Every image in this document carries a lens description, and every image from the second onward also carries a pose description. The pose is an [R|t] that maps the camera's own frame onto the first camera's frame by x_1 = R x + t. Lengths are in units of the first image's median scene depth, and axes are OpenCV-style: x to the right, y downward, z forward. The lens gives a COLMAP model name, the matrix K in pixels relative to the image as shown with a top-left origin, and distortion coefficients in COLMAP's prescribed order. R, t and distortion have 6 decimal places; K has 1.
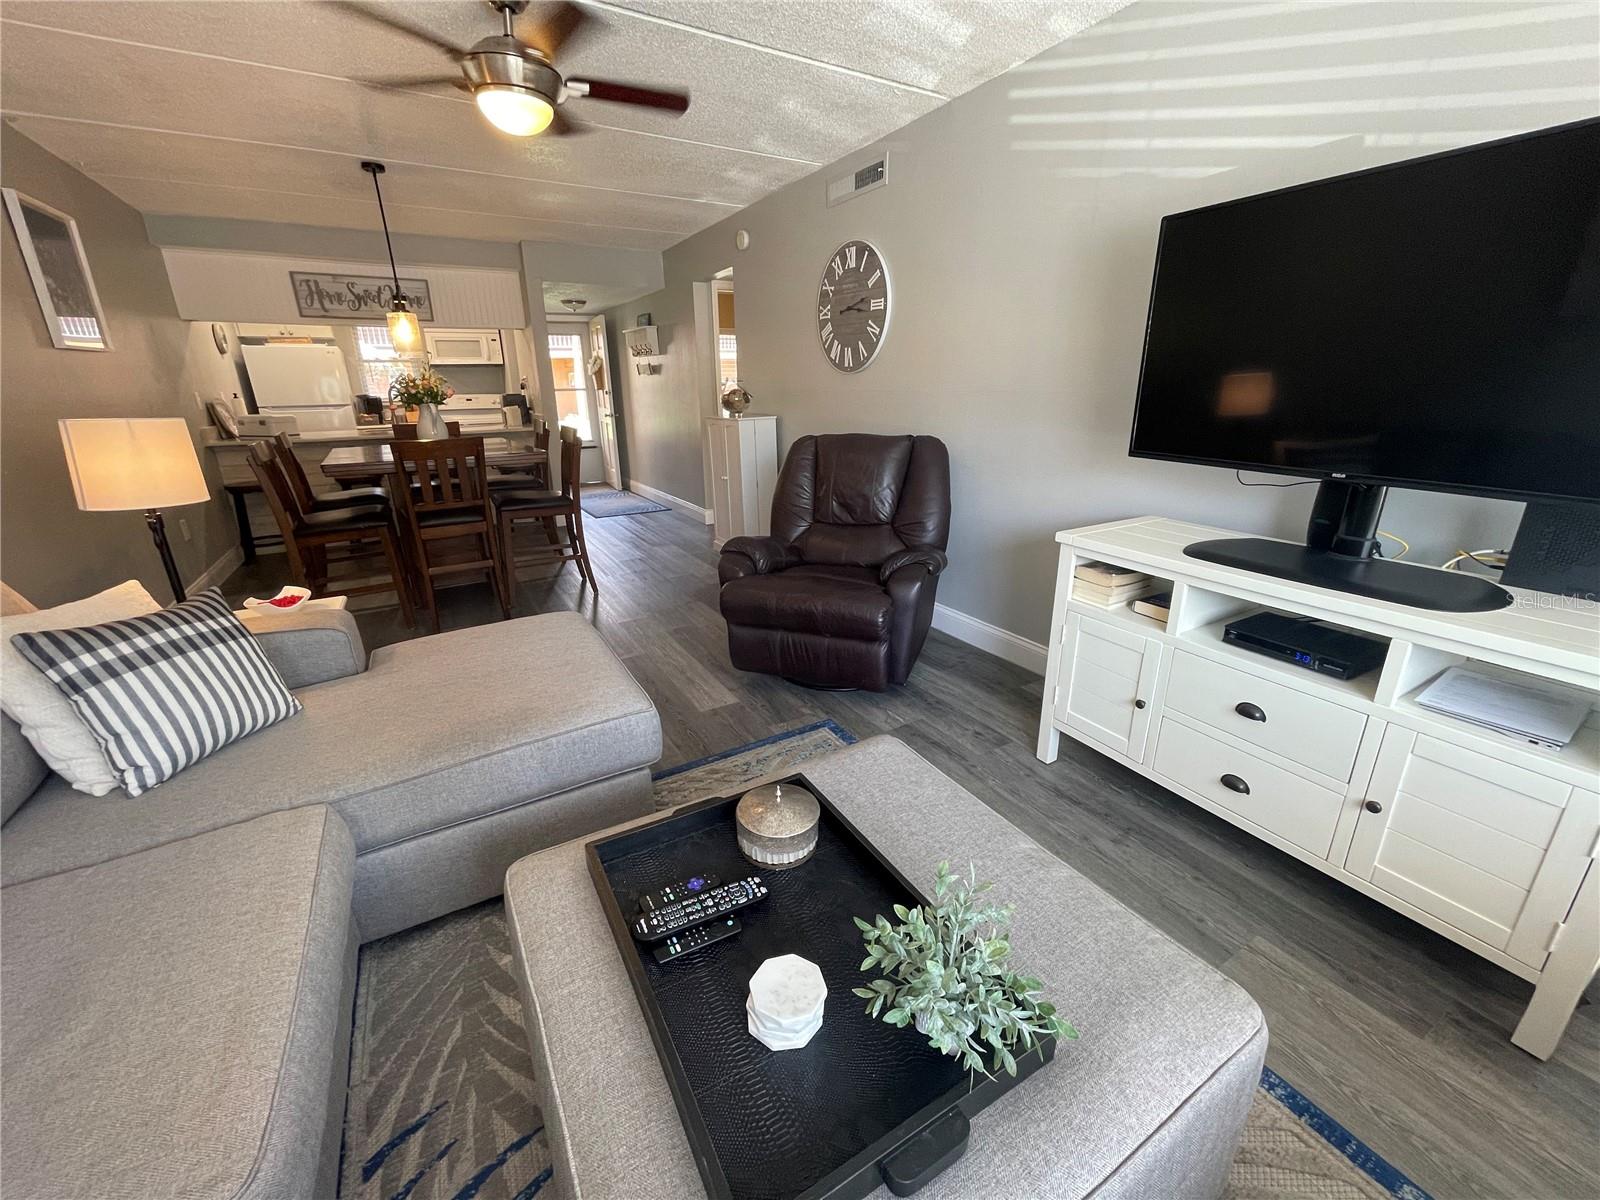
lens RADIAL K [[642.1, 0, 800.0], [0, 642.1, 600.0], [0, 0, 1]] dist [-0.005489, 0.000700]
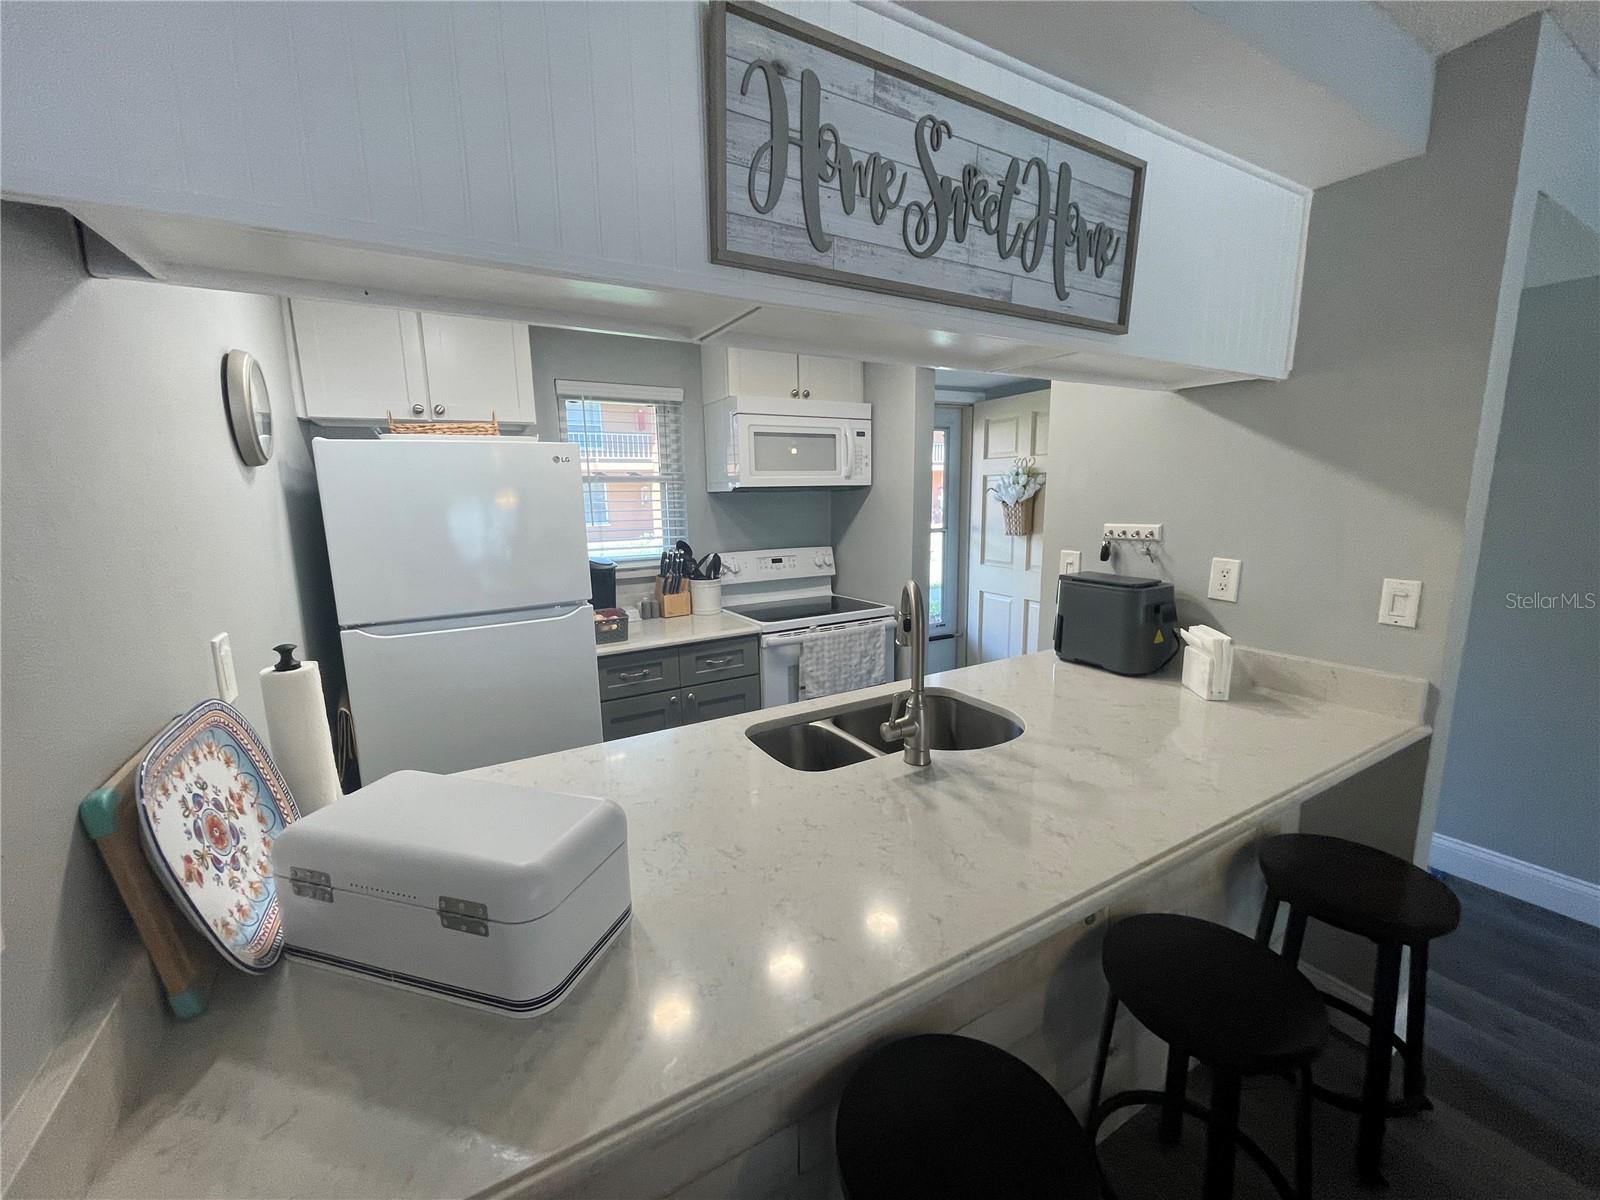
lens RADIAL K [[647.8, 0, 800.0], [0, 647.8, 600.0], [0, 0, 1]] dist [-0.003663, -0.000082]
pose [[0.999984, -0.003762, -0.004140, -0.745758], [0.003041, 0.986763, -0.162142, -0.314190], [0.004696, 0.162127, 0.986759, 0.824518]]
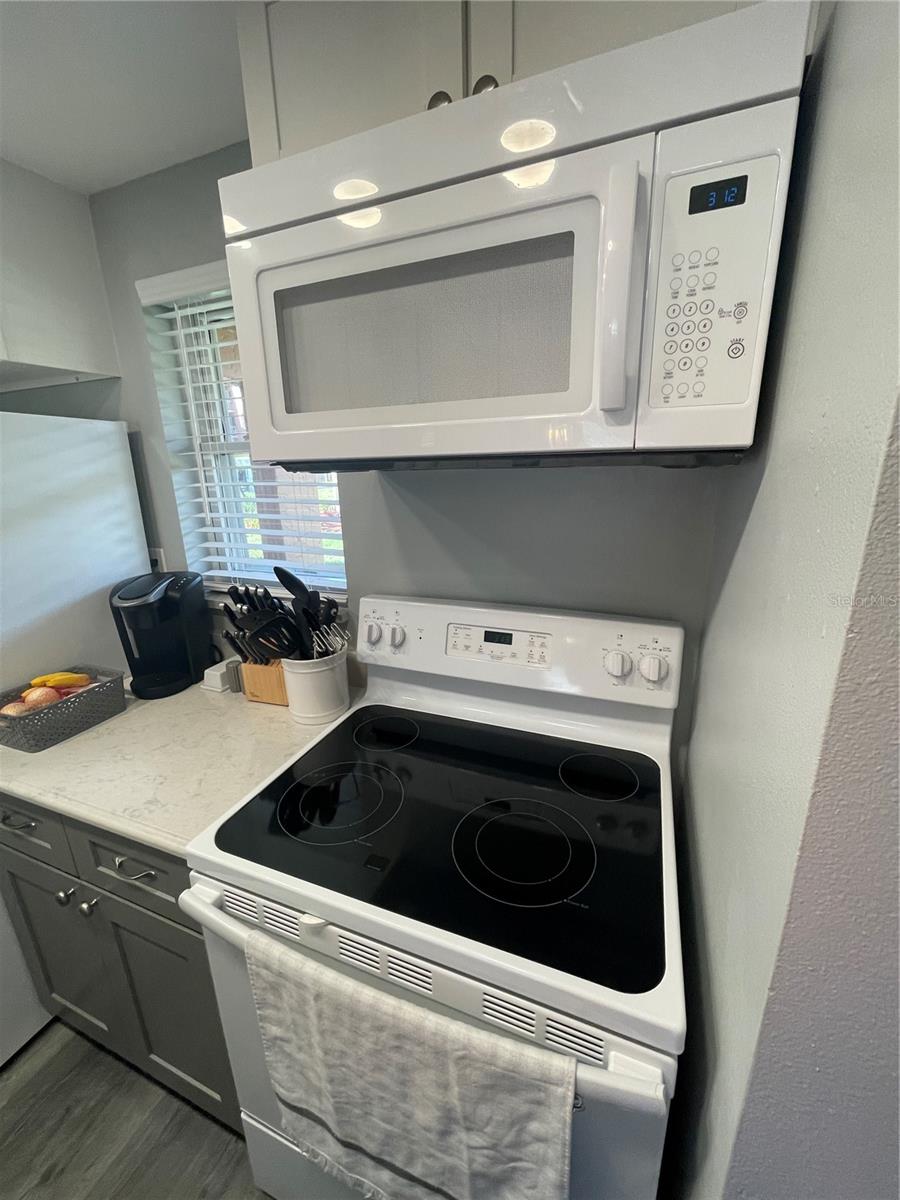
lens RADIAL K [[485.8, 0, 450.0], [0, 485.8, 600.0], [0, 0, 1]] dist [-0.003663, -0.000082]
pose [[0.603970, 0.214630, -0.767564, -0.624189], [-0.245006, 0.966423, 0.077449, -0.494744], [0.758415, 0.141281, 0.636276, 1.342428]]
